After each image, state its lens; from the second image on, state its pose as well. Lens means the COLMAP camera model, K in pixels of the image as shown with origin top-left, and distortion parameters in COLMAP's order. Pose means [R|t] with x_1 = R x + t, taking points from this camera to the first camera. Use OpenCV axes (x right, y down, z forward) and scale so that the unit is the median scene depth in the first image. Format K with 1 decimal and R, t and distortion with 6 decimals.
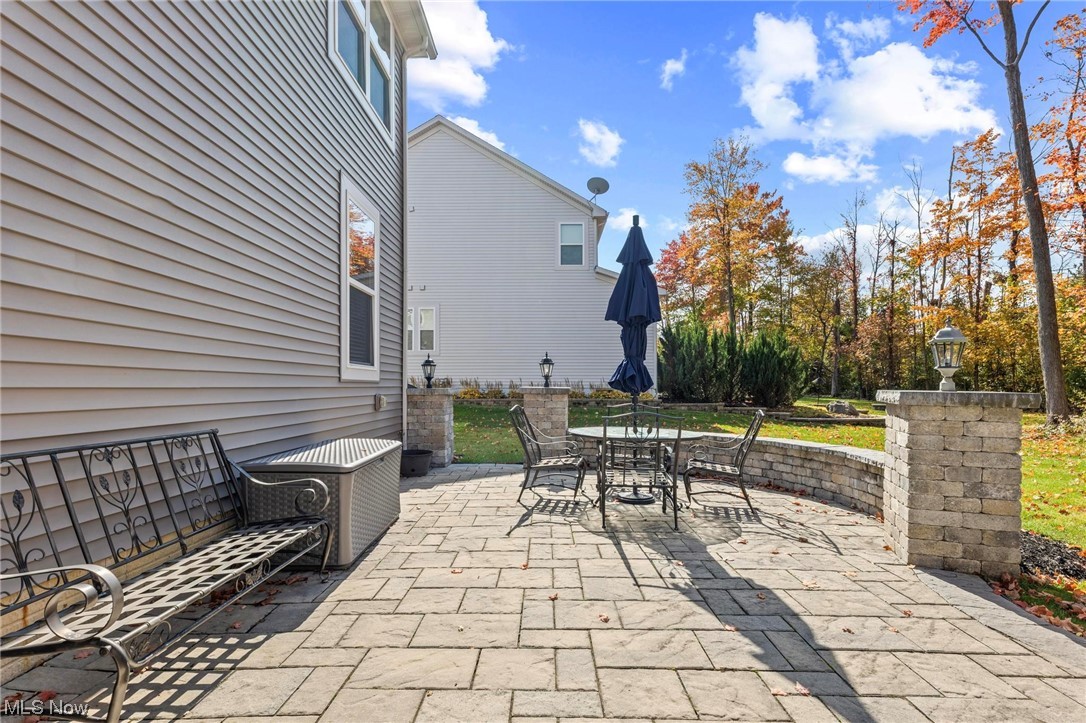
lens RADIAL K [[521.9, 0, 542.2], [0, 521.9, 388.8], [0, 0, 1]] dist [0.000809, 0.000209]
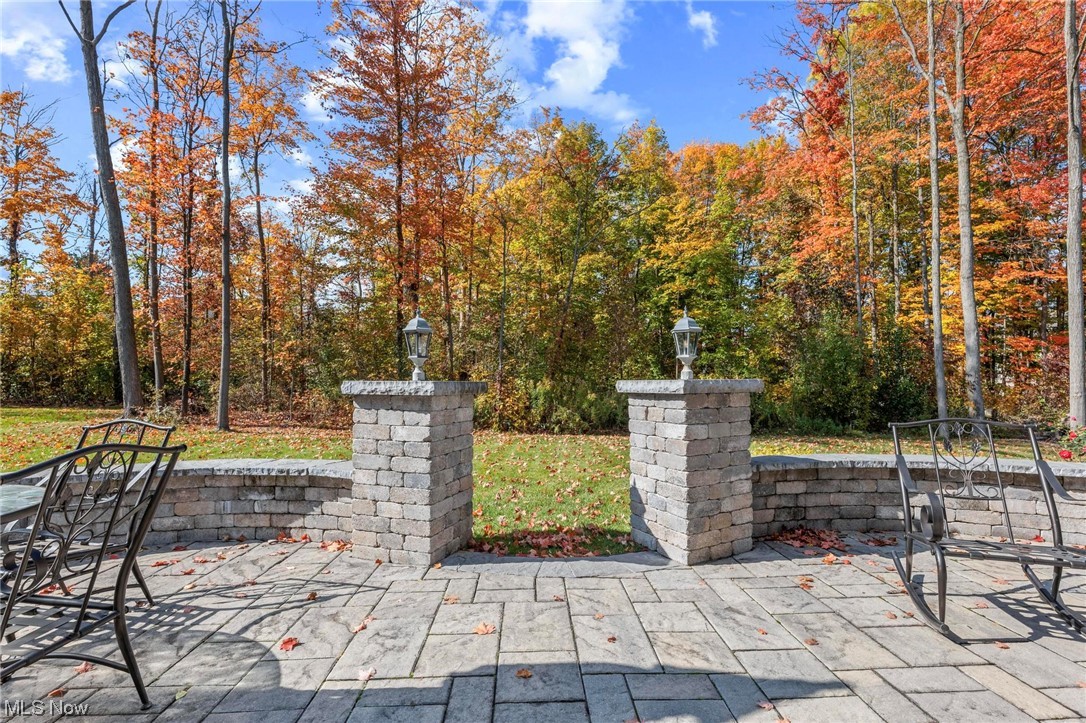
lens RADIAL K [[503.5, 0, 544.0], [0, 503.5, 374.3], [0, 0, 1]] dist [0.014799, 0.000419]
pose [[-0.034258, 0.004077, 0.999405, -0.186482], [0.013075, 0.999908, -0.003630, -0.002381], [-0.999327, 0.012943, -0.034309, 0.703166]]
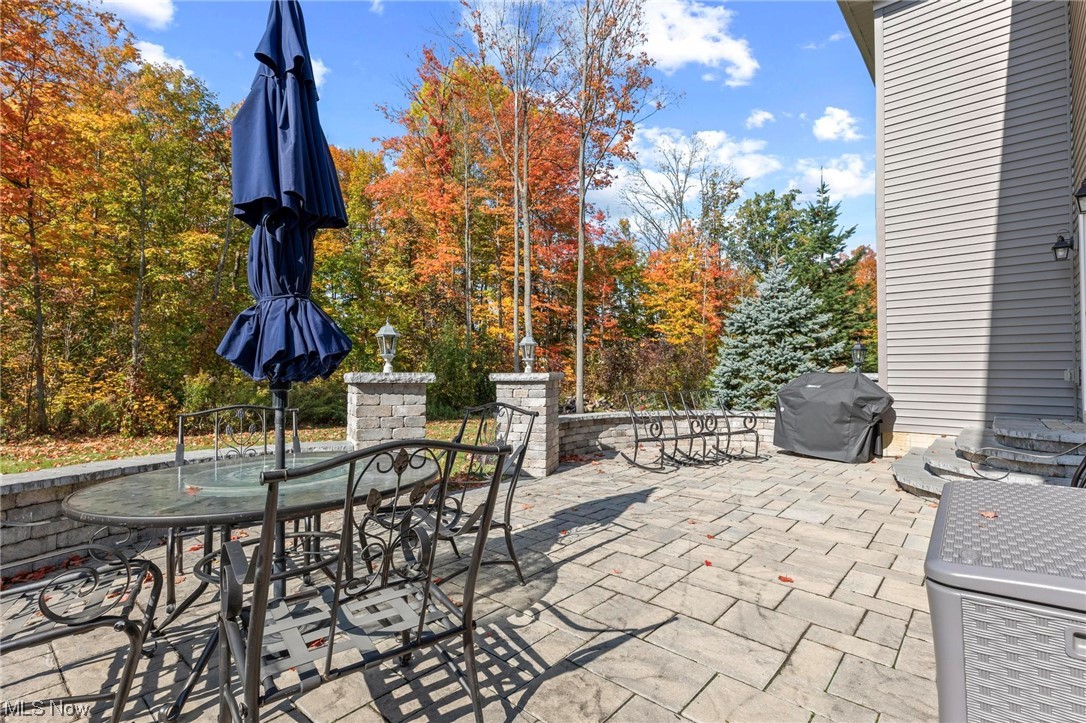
lens RADIAL K [[503.5, 0, 544.0], [0, 503.5, 374.3], [0, 0, 1]] dist [0.014799, 0.000419]
pose [[-0.749851, -0.004735, 0.661590, -0.332937], [0.002873, 0.999942, 0.010412, -0.004365], [-0.661600, 0.009708, -0.749794, 1.517039]]
